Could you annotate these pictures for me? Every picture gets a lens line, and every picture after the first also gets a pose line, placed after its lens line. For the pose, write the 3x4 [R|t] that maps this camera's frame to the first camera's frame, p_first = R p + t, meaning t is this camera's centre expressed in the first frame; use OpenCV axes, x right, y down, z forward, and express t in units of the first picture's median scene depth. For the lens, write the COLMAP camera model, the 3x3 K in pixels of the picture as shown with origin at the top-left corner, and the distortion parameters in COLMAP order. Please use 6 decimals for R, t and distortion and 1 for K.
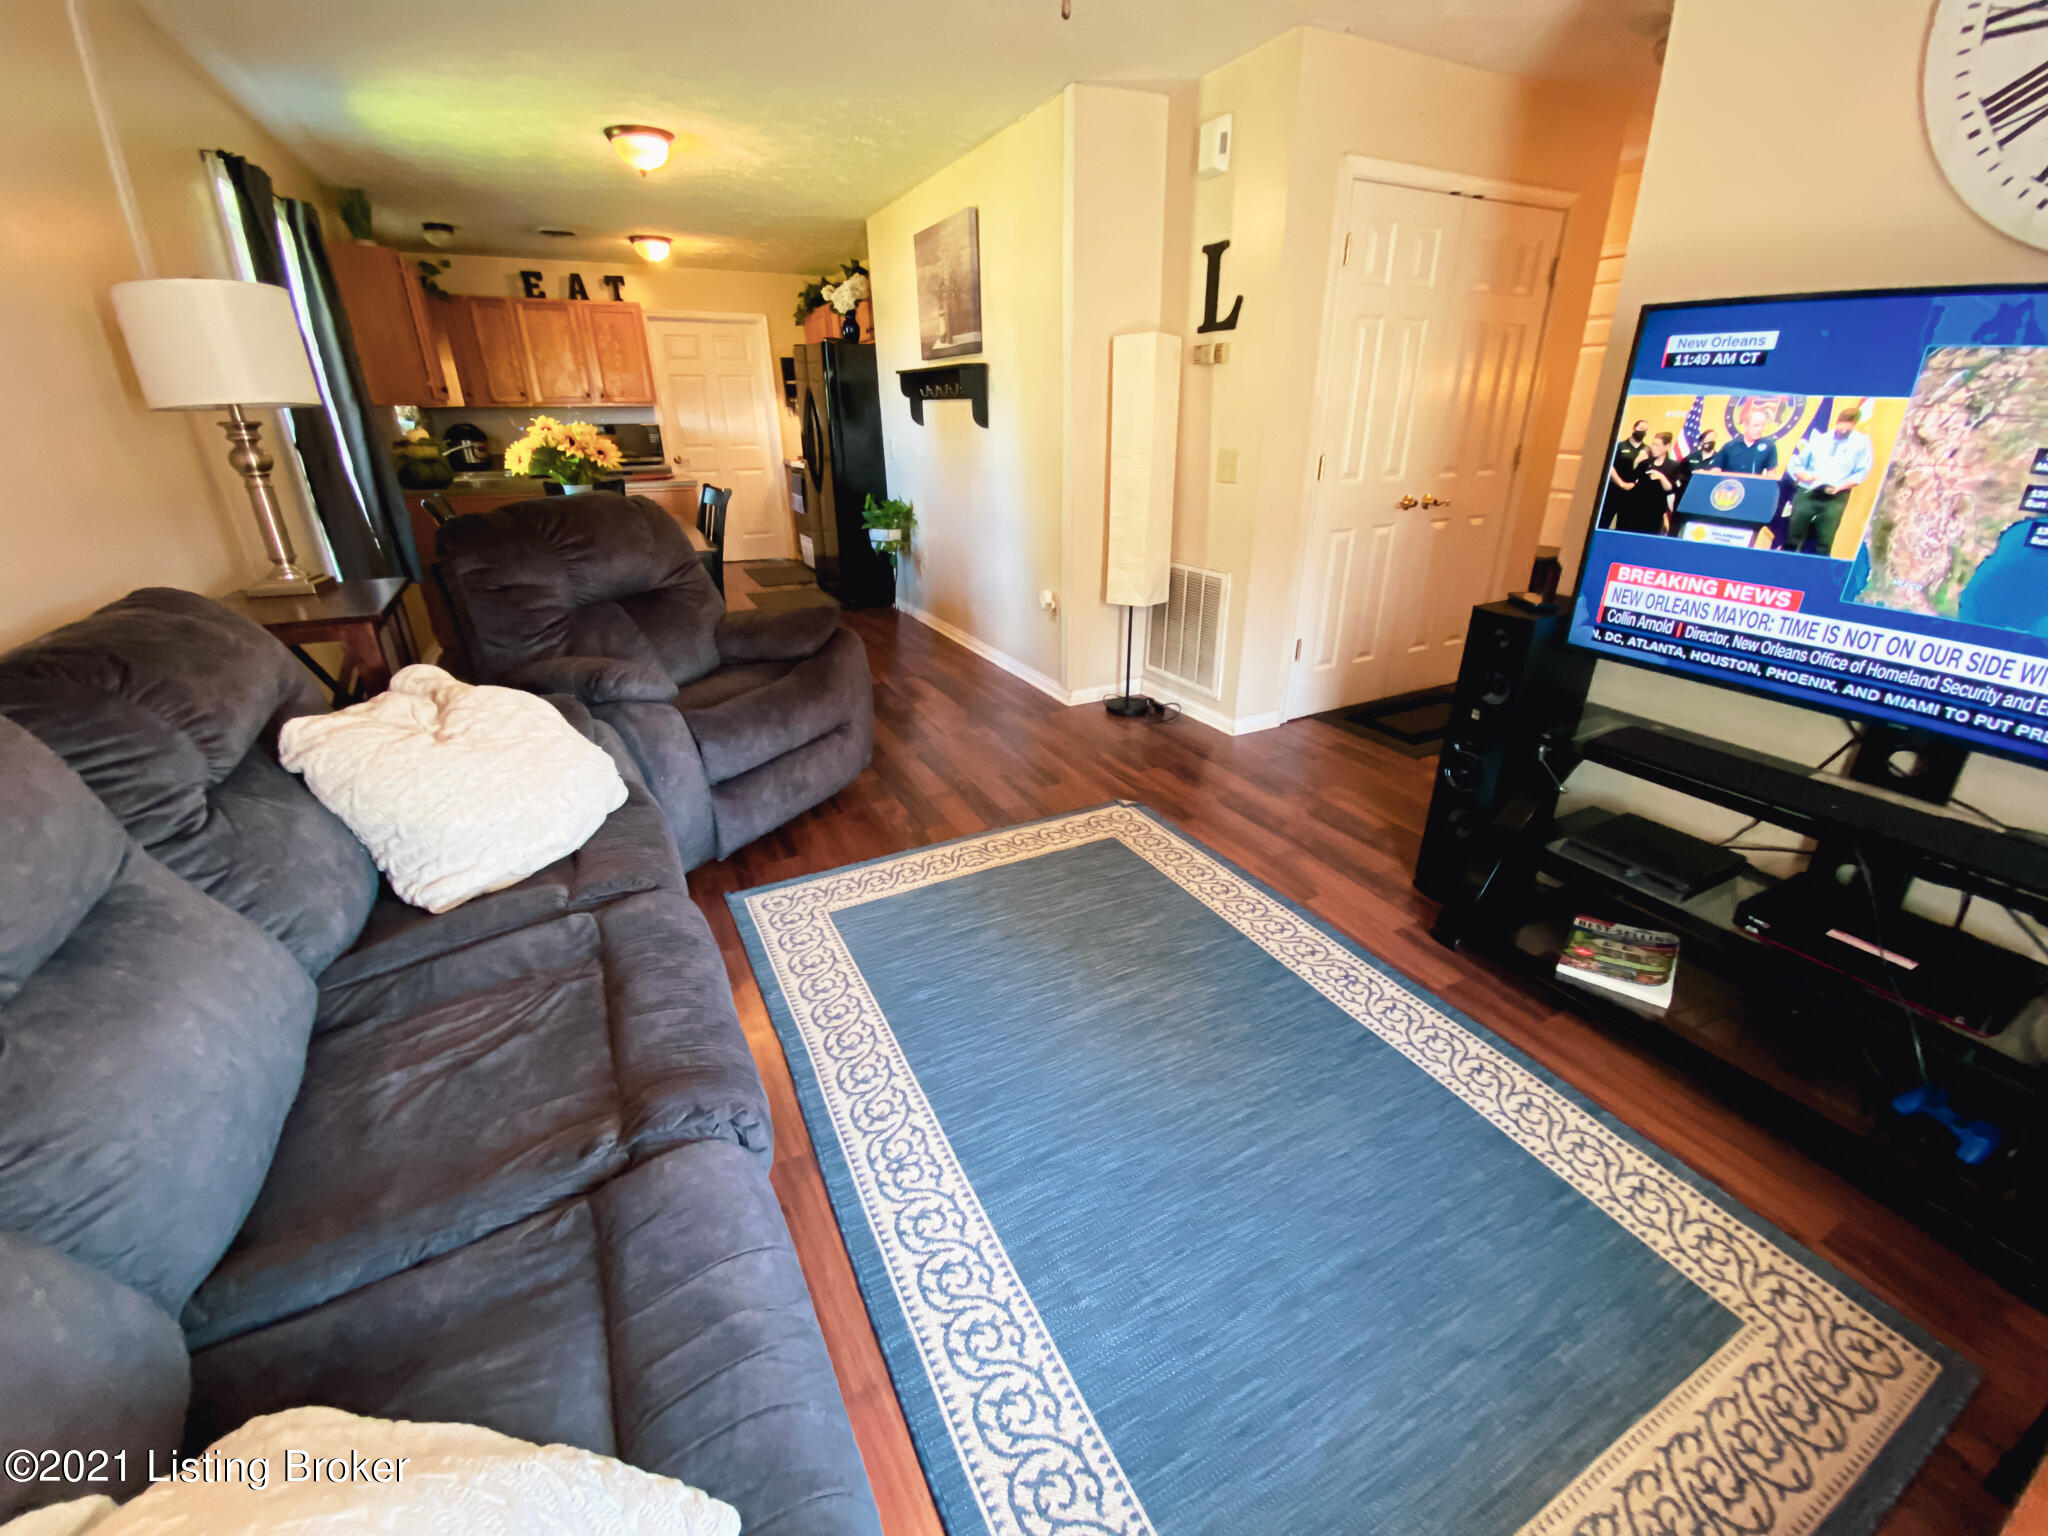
lens RADIAL K [[837.4, 0, 1036.8], [0, 837.4, 759.4], [0, 0, 1]] dist [-0.001719, -0.004566]
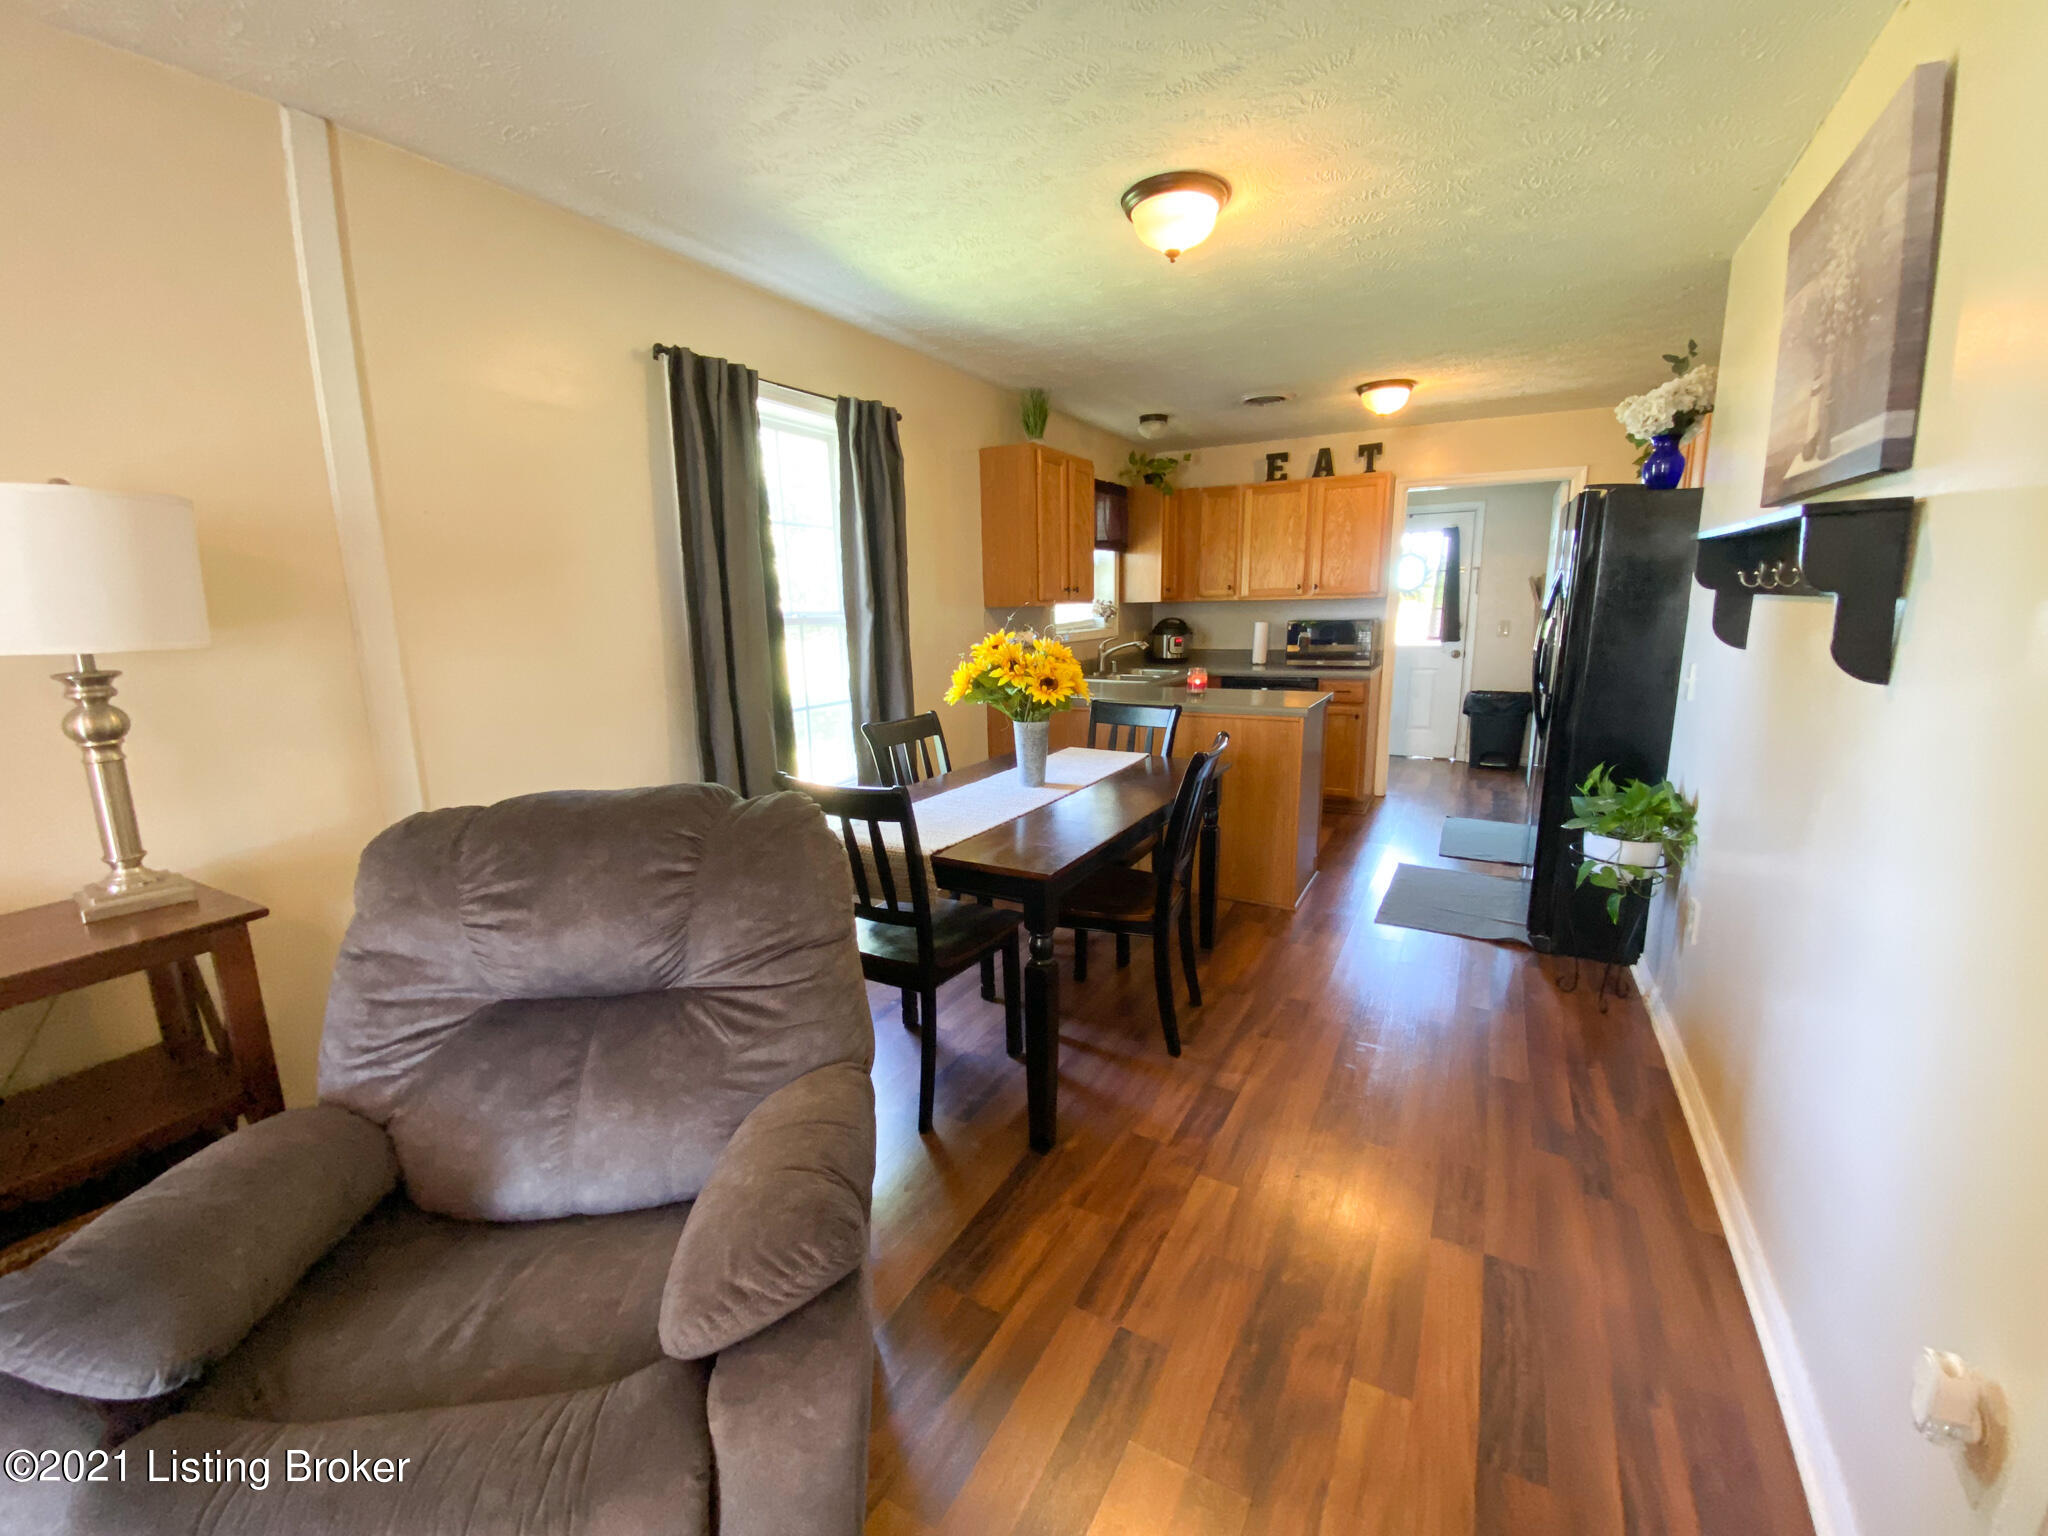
lens RADIAL K [[837.4, 0, 1017.1], [0, 837.4, 776.7], [0, 0, 1]] dist [-0.001719, -0.004566]
pose [[0.549671, 0.167728, -0.818370, 0.044341], [-0.306778, 0.951718, -0.010993, -0.399583], [0.777013, 0.257100, 0.574586, 0.879813]]
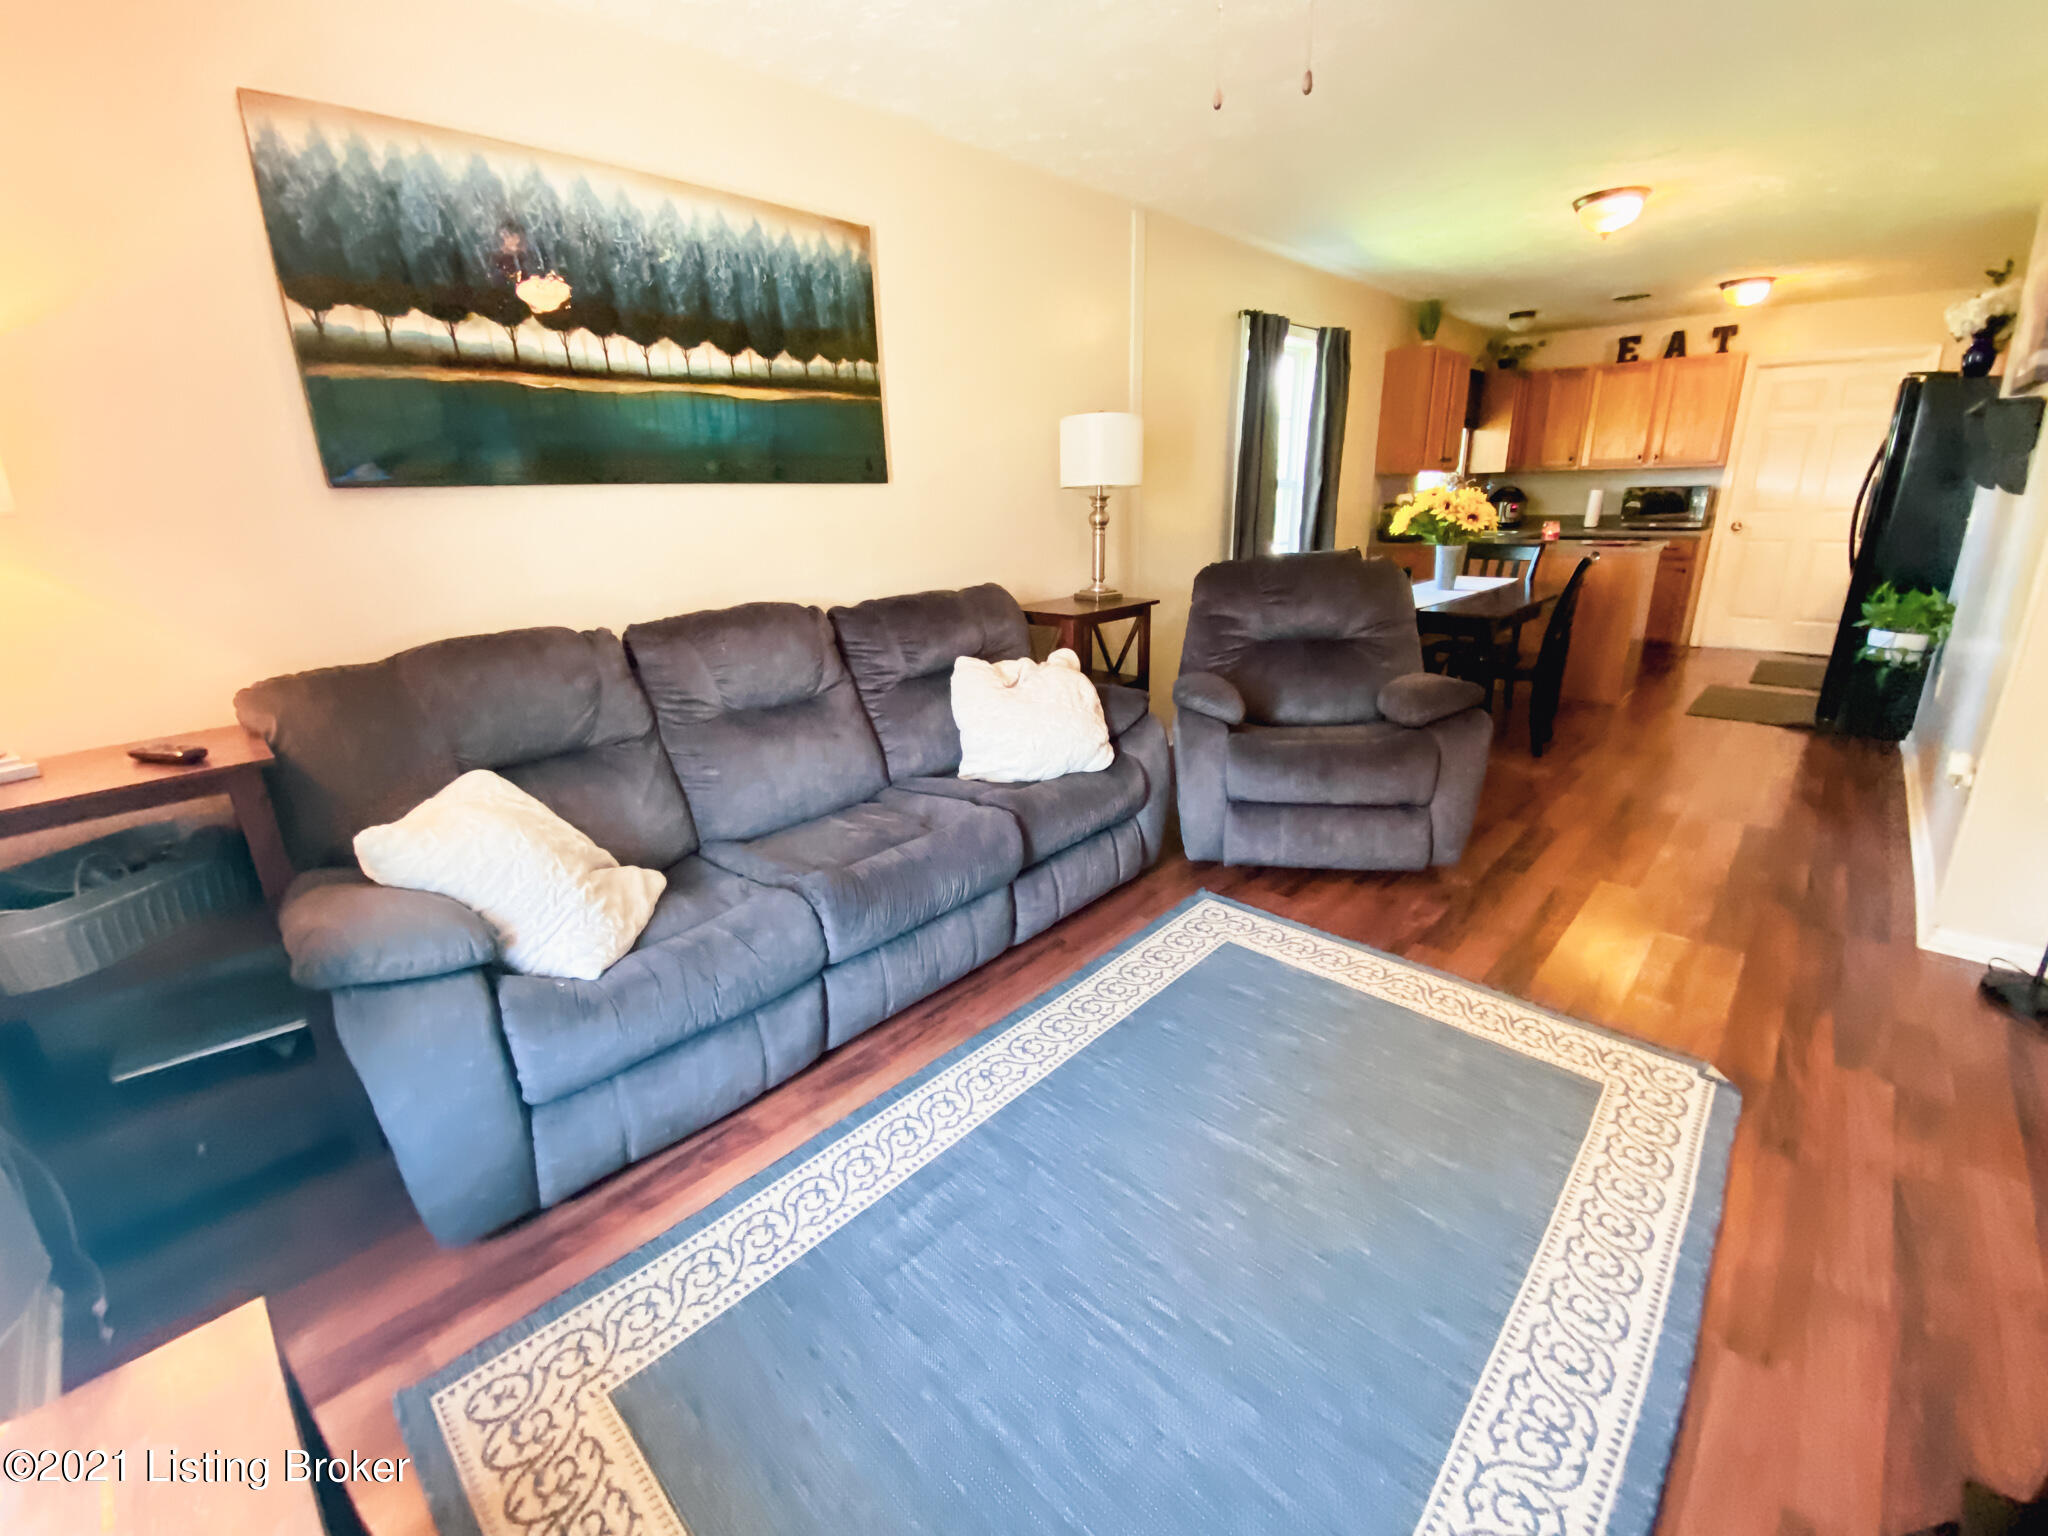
lens RADIAL K [[837.4, 0, 1037.8], [0, 837.4, 757.7], [0, 0, 1]] dist [-0.001719, -0.004566]
pose [[0.324039, 0.285167, -0.902041, 0.489154], [-0.339910, 0.924912, 0.170291, -0.115160], [0.882870, 0.251432, 0.396639, 0.251919]]
